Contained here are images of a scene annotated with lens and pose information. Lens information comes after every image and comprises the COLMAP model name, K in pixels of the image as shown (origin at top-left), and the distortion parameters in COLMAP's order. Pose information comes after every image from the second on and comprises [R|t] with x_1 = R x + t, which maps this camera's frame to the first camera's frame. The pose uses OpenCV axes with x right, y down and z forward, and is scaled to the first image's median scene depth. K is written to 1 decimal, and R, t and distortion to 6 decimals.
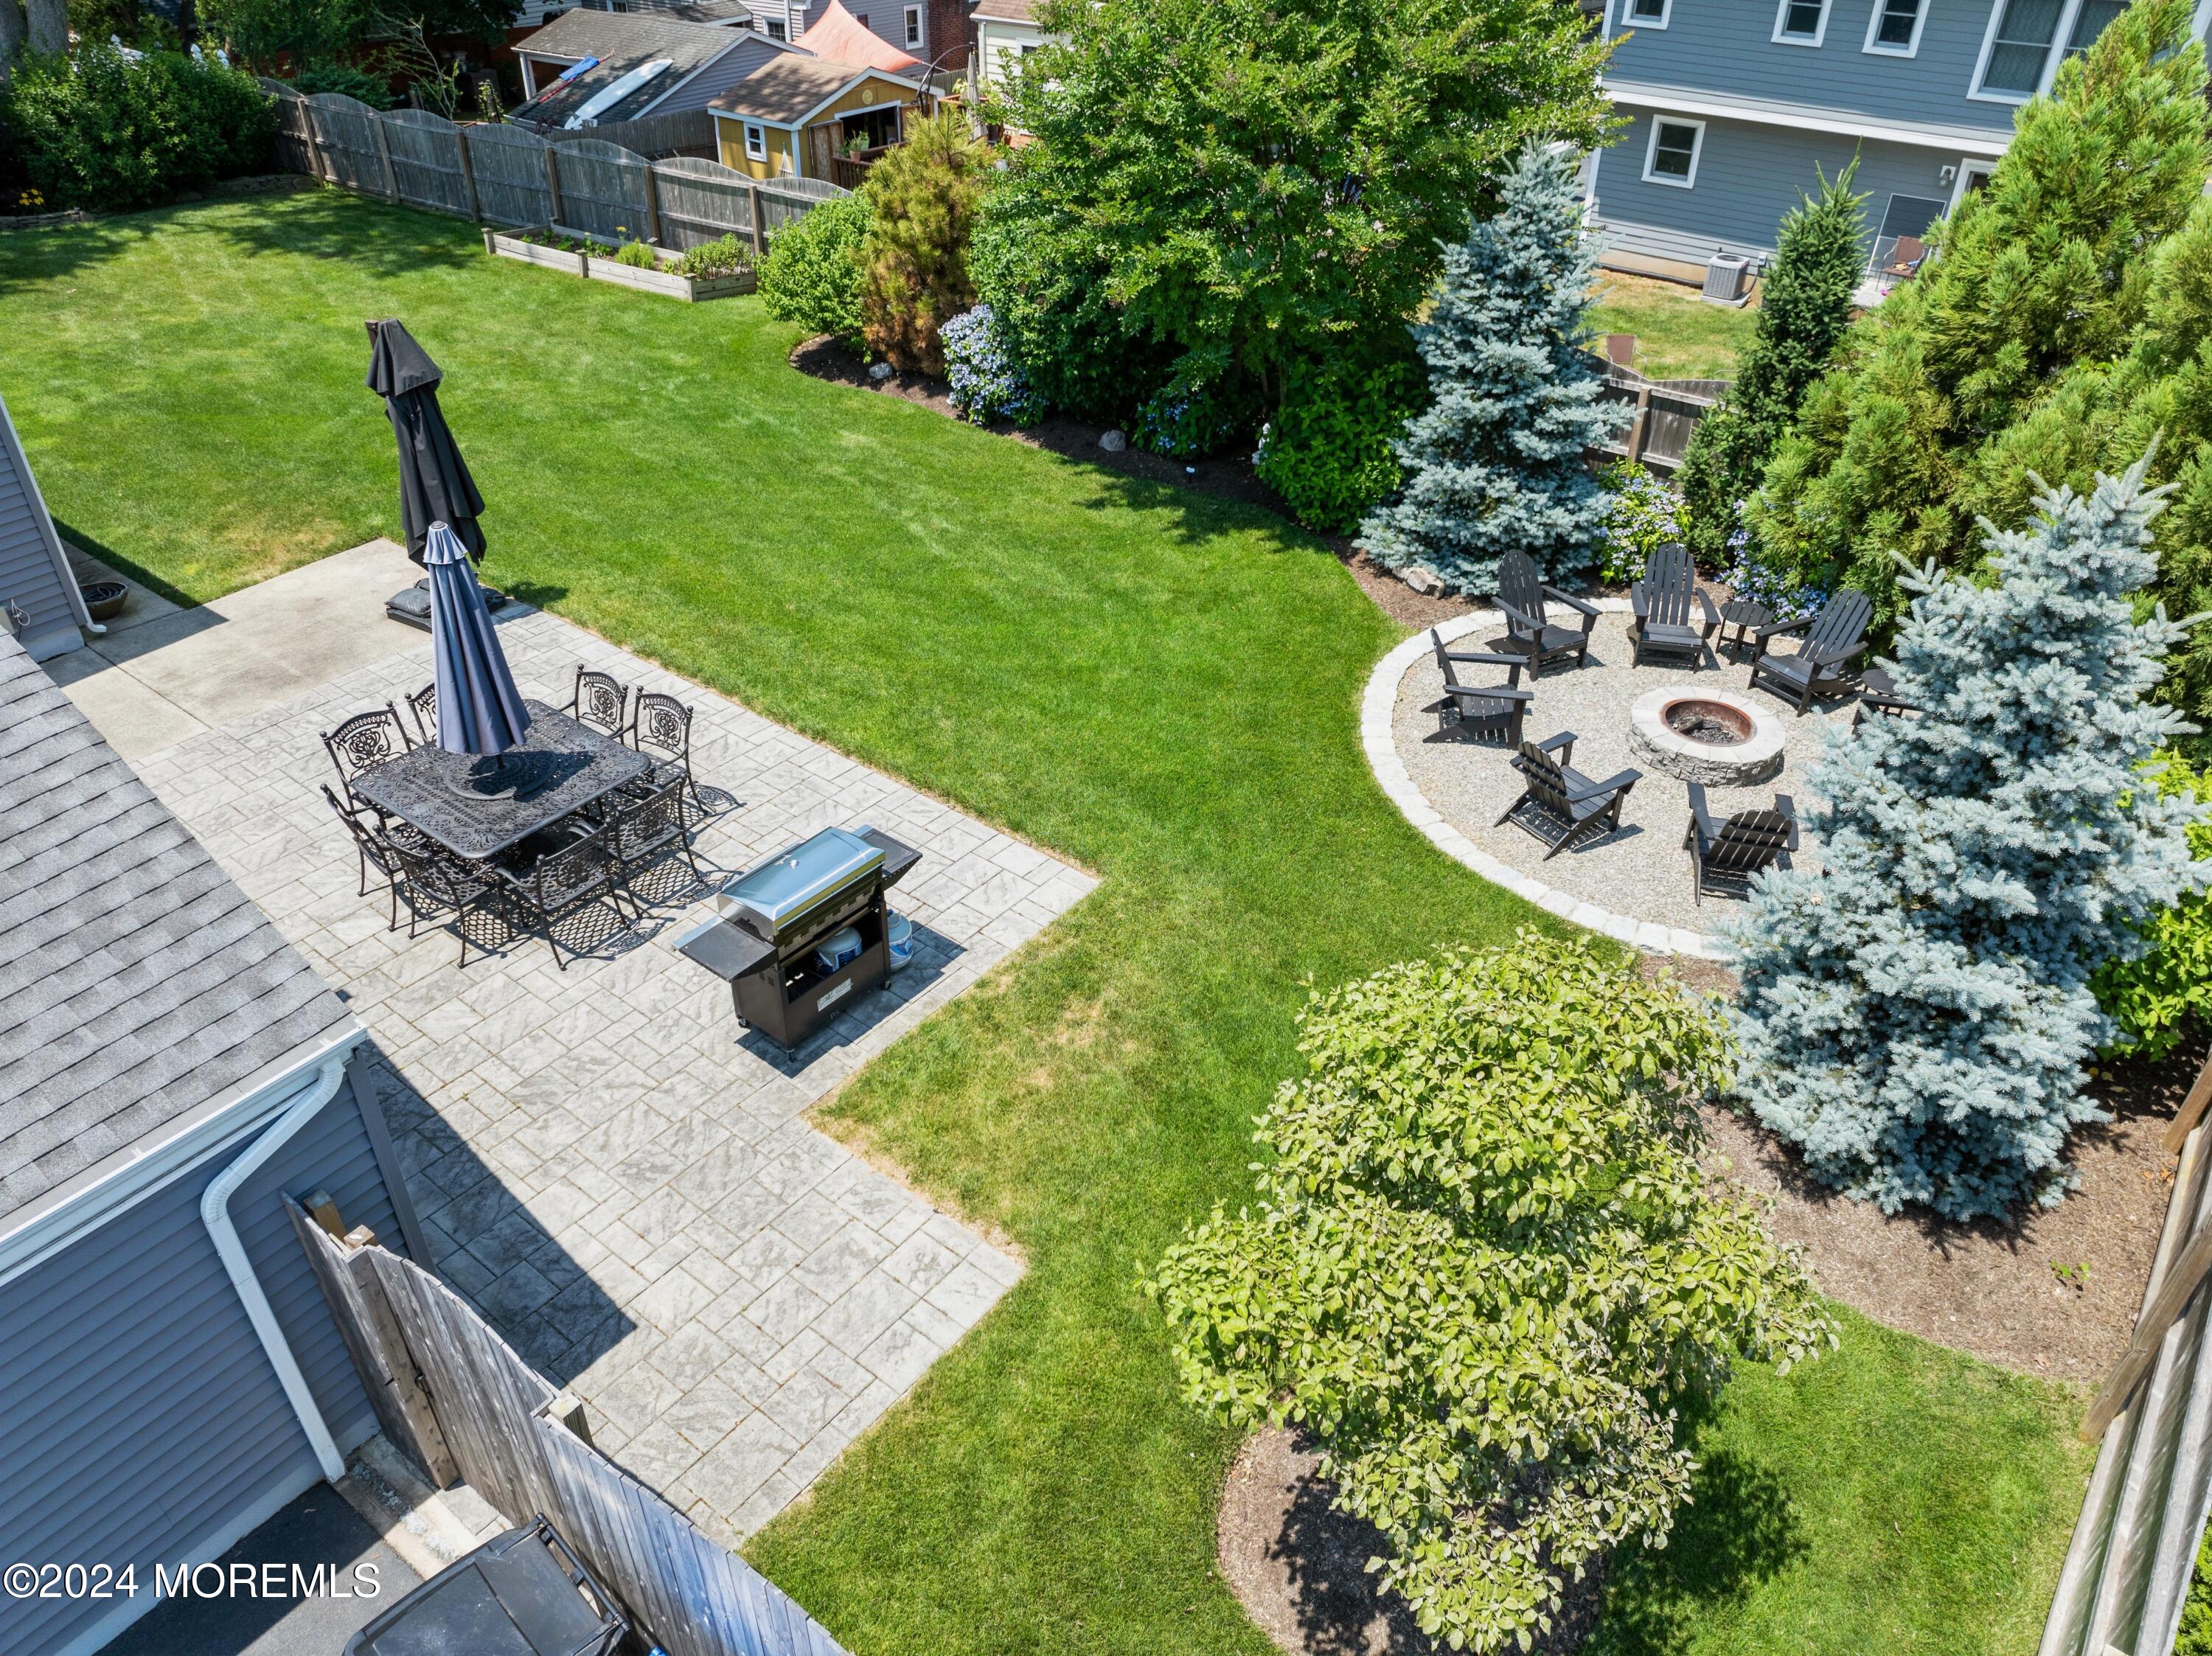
lens RADIAL K [[1553.1, 0, 1106.0], [0, 1553.1, 828.0], [0, 0, 1]] dist [-0.037510, 0.000418]
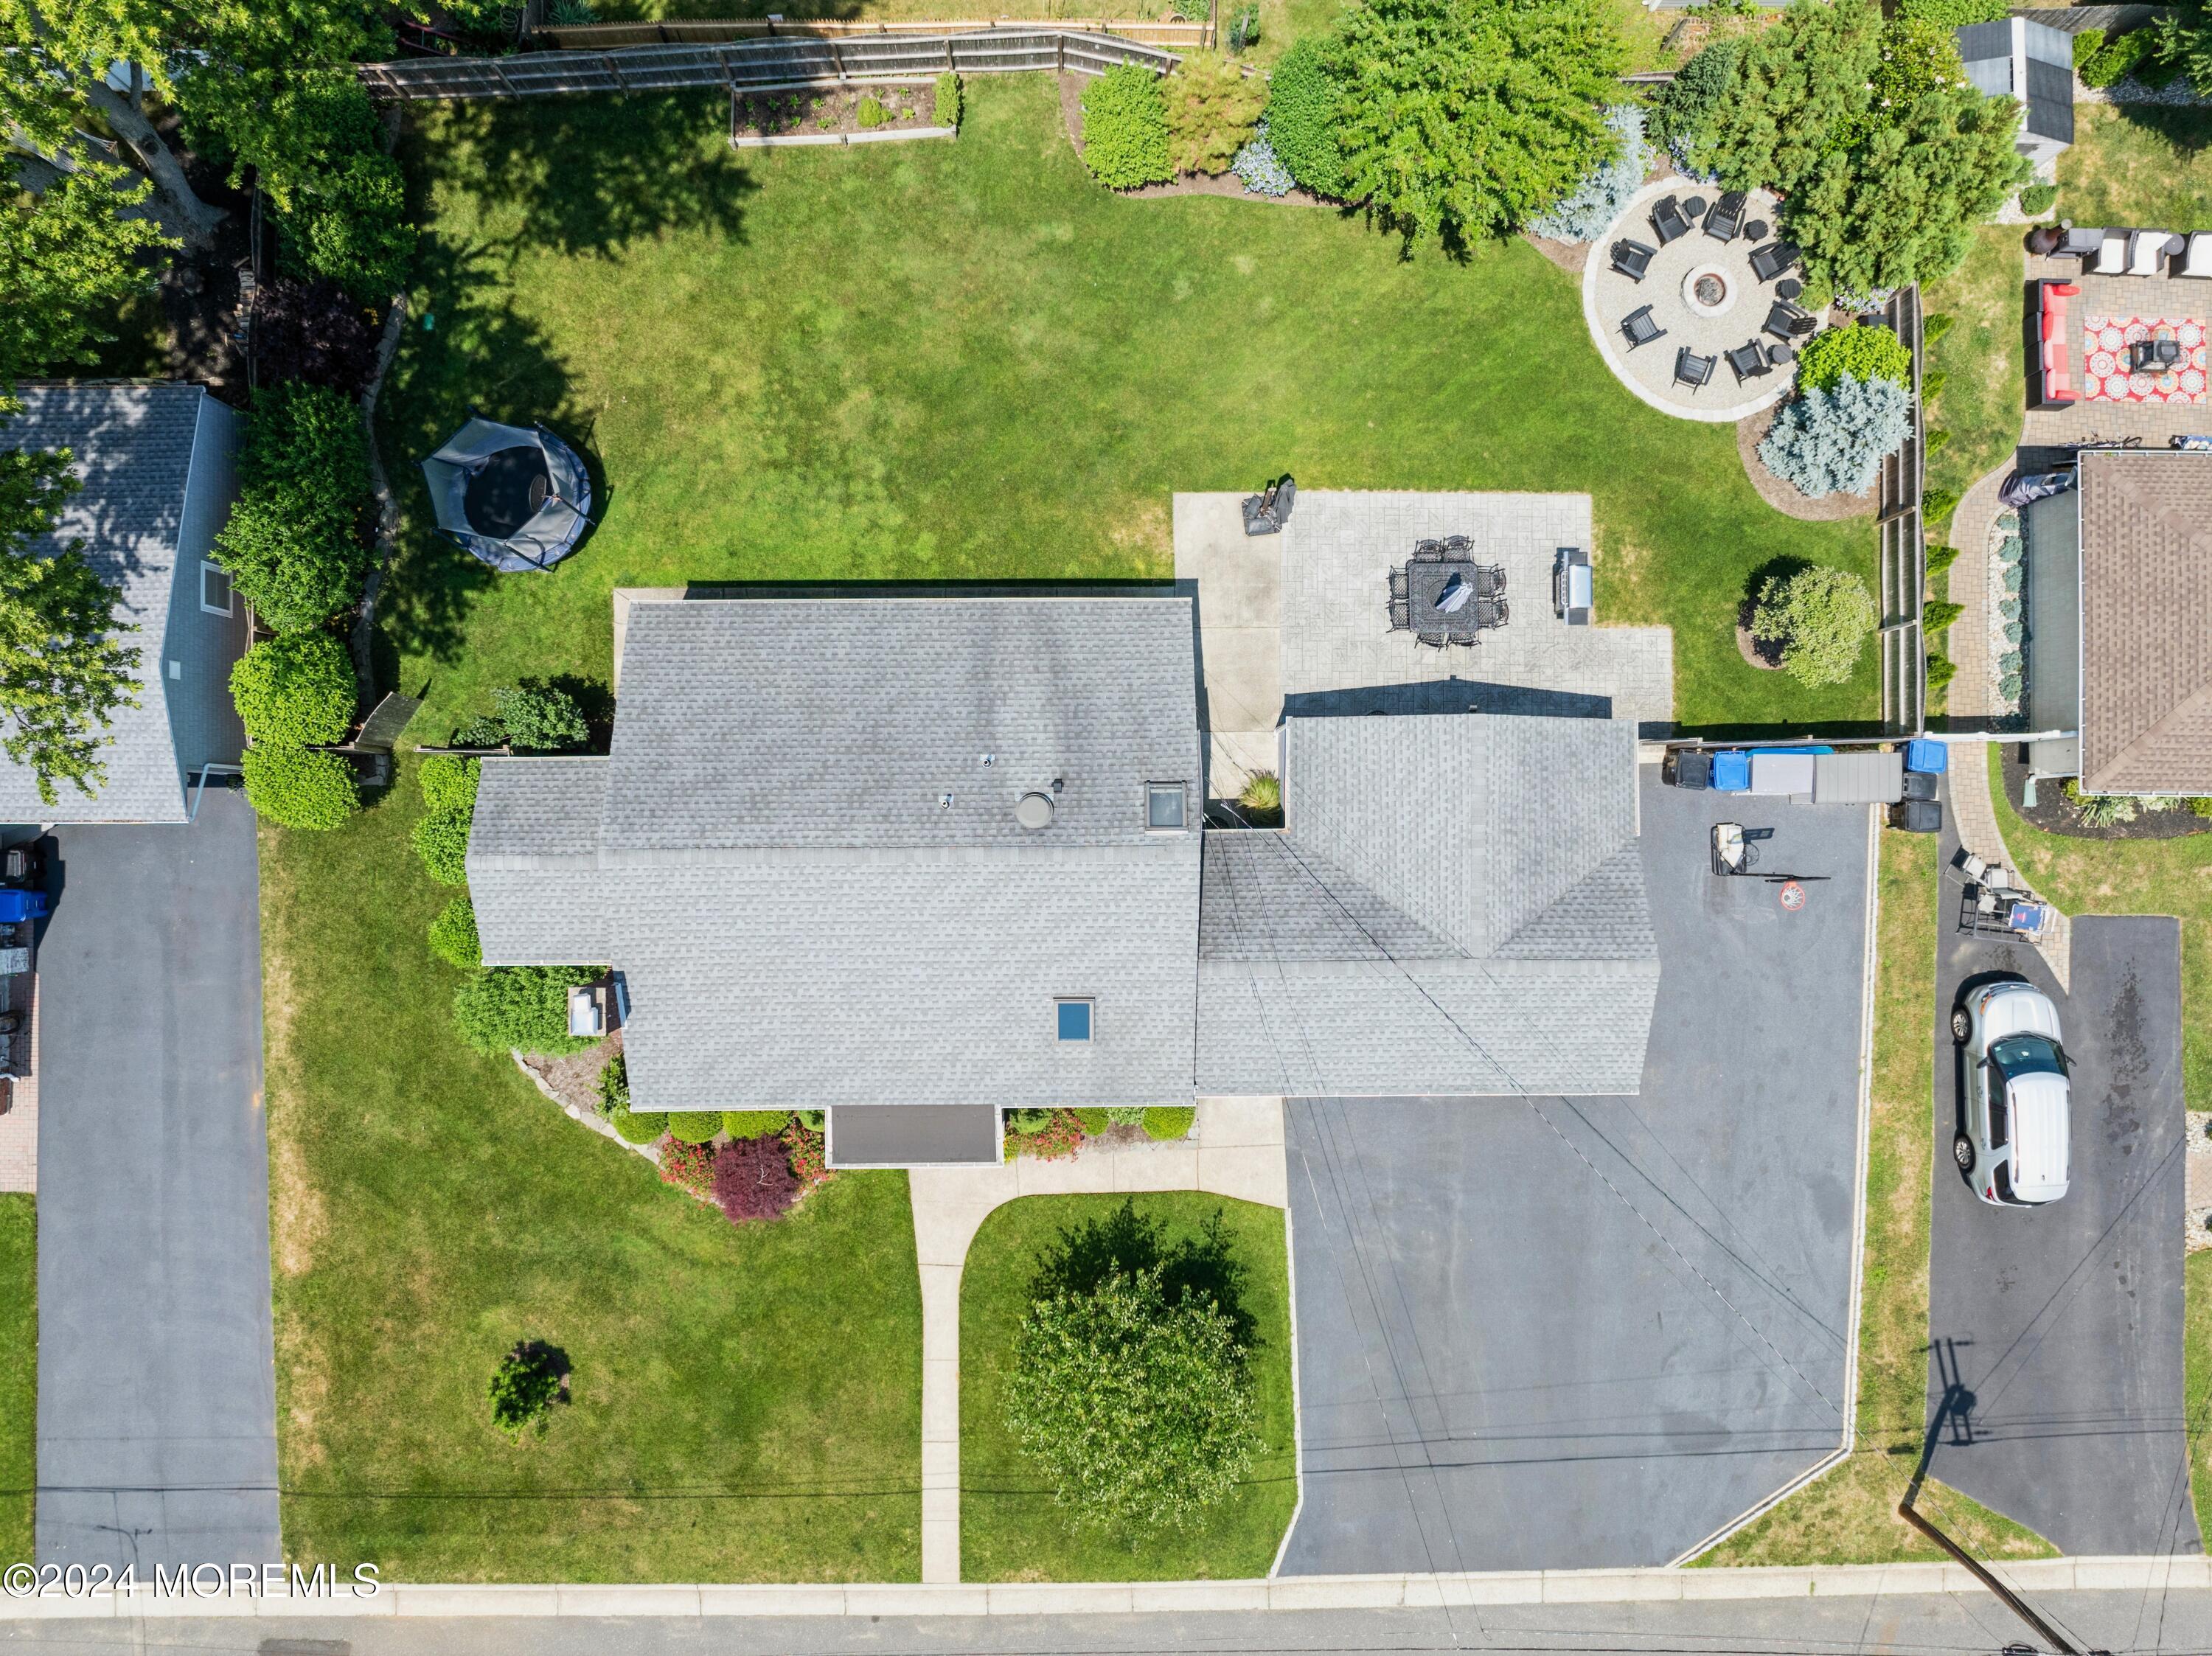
lens RADIAL K [[1554.2, 0, 1106.0], [0, 1554.2, 828.0], [0, 0, 1]] dist [-0.062309, 0.036147]
pose [[0.790926, -0.611899, 0.004037, -0.962103], [0.344721, 0.451009, 0.823260, -2.054091], [-0.505573, -0.649746, 0.567650, -0.562082]]
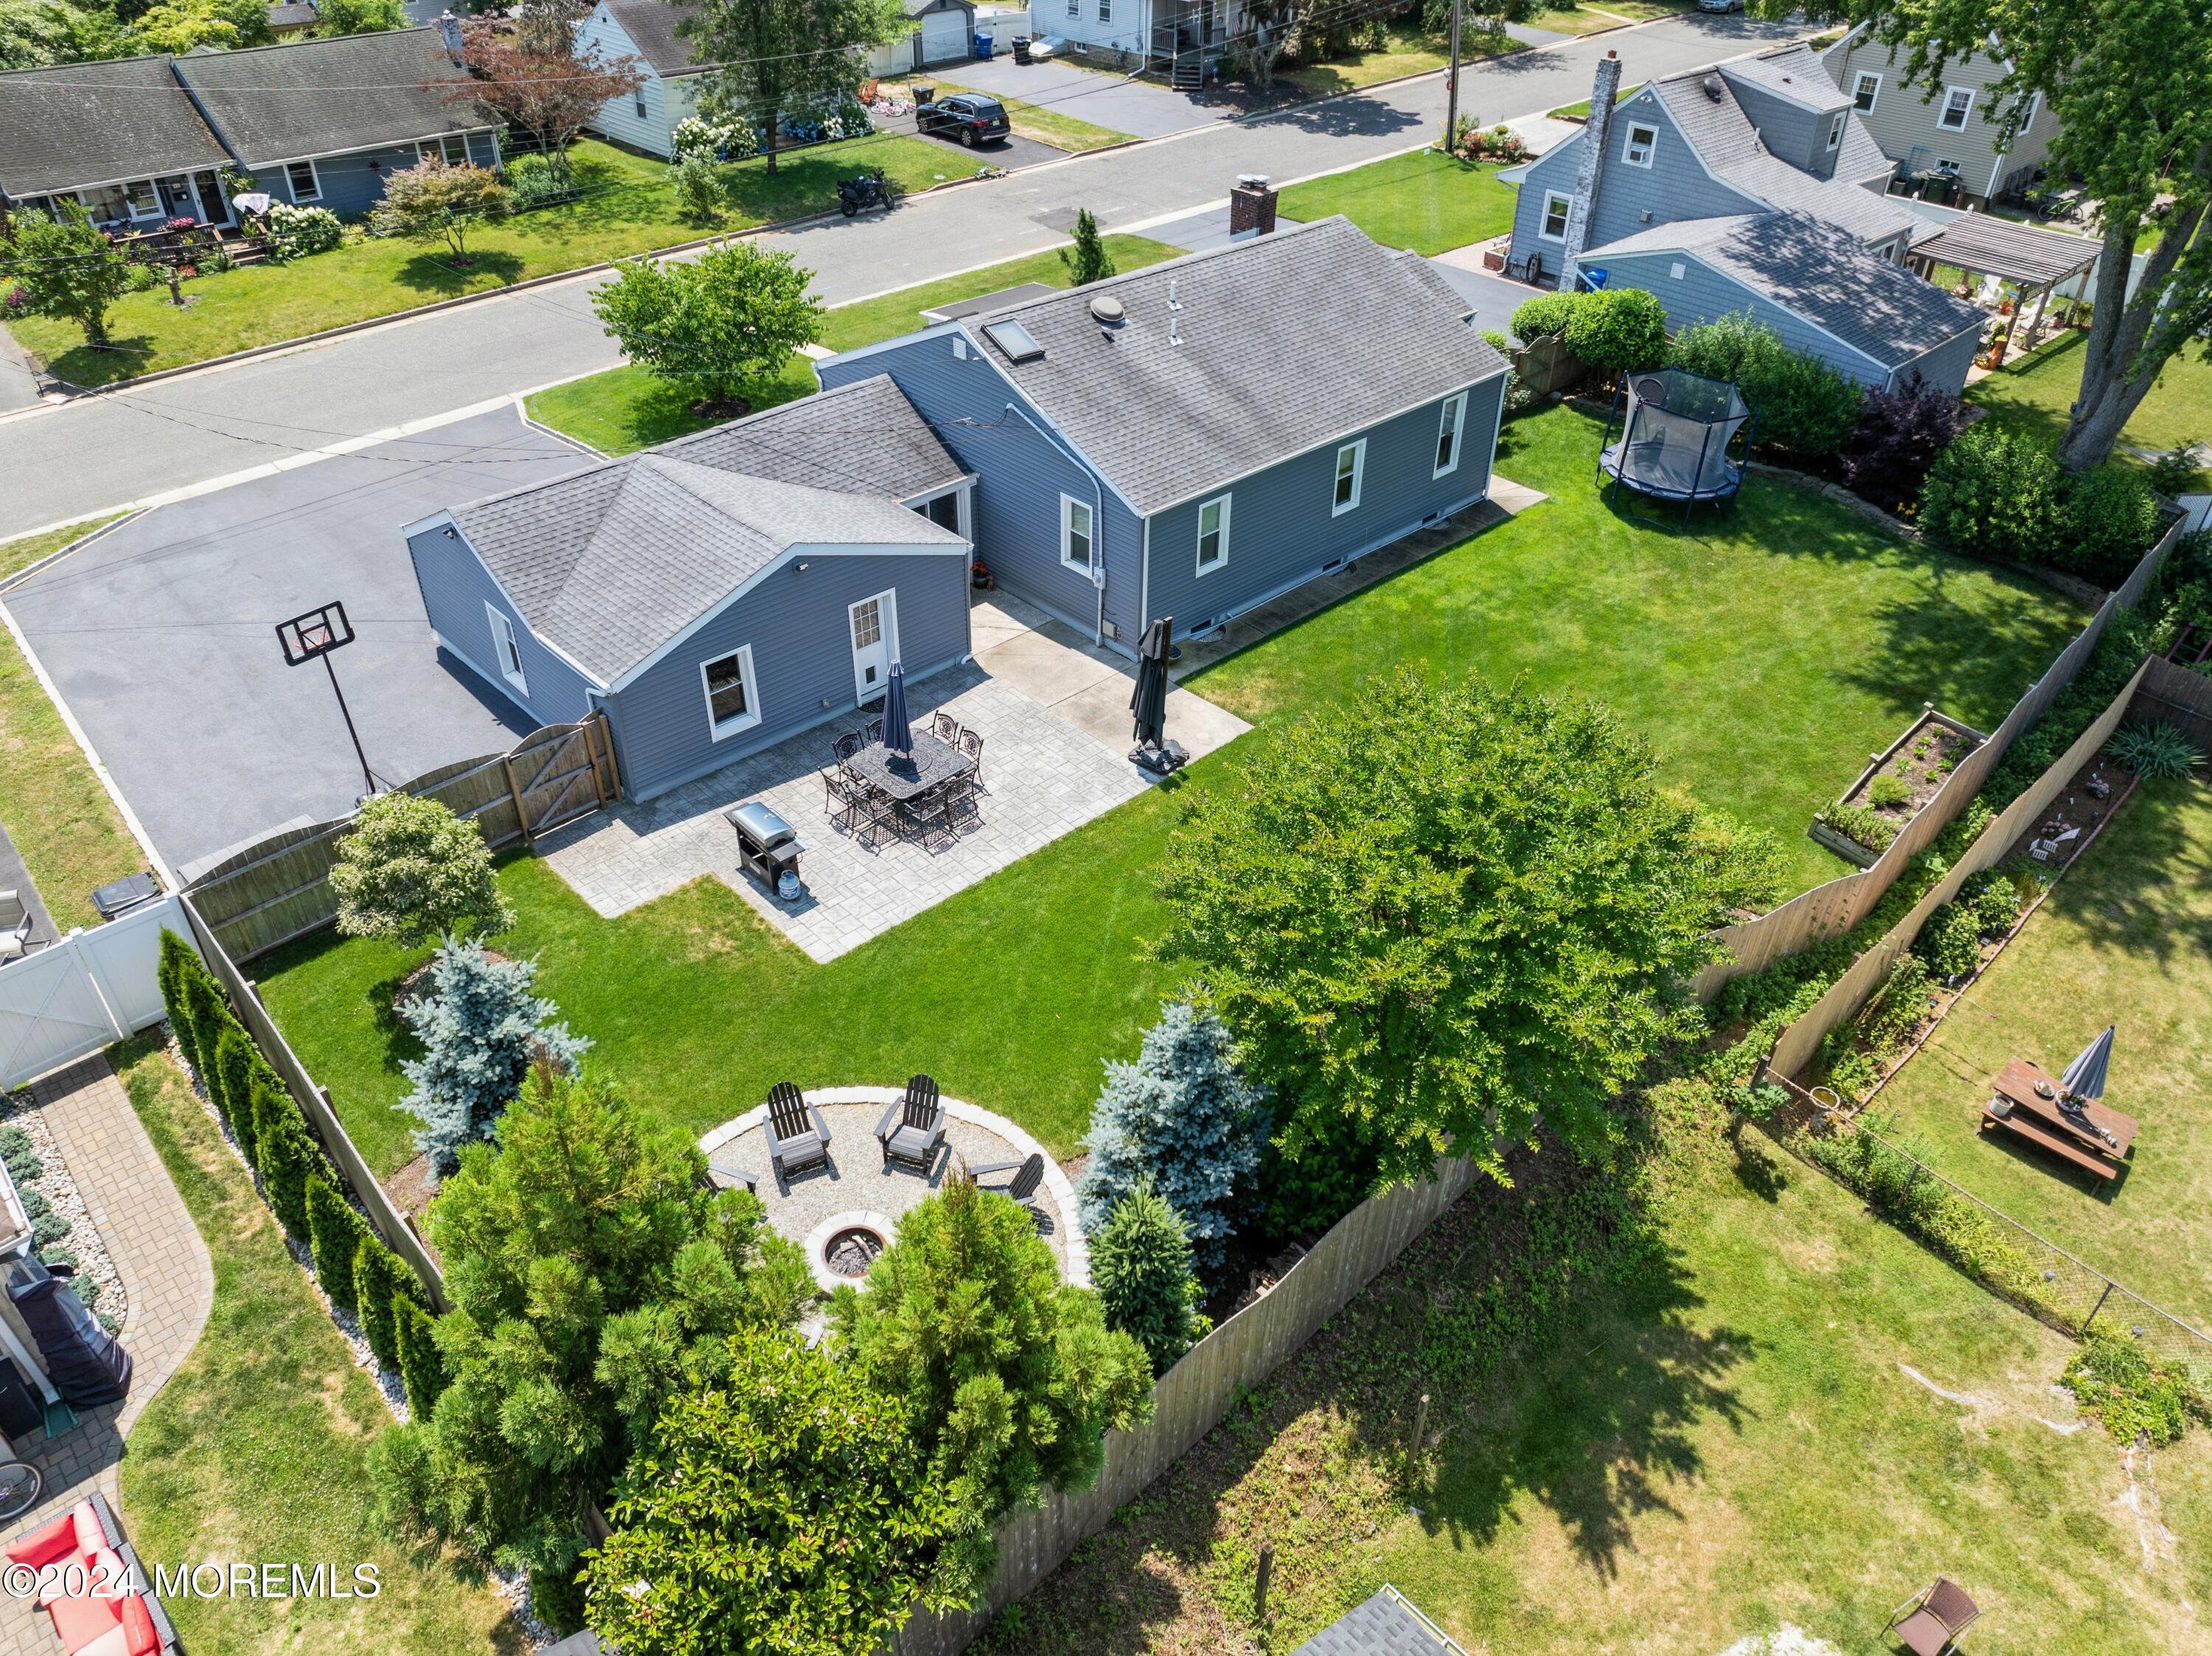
lens RADIAL K [[1554.8, 0, 1103.3], [0, 1554.8, 825.1], [0, 0, 1]] dist [-0.052196, 0.023819]
pose [[-0.161507, 0.576173, -0.801212, 1.167696], [-0.575611, 0.604467, 0.550719, -1.125067], [0.801615, 0.550131, 0.234026, 0.583713]]
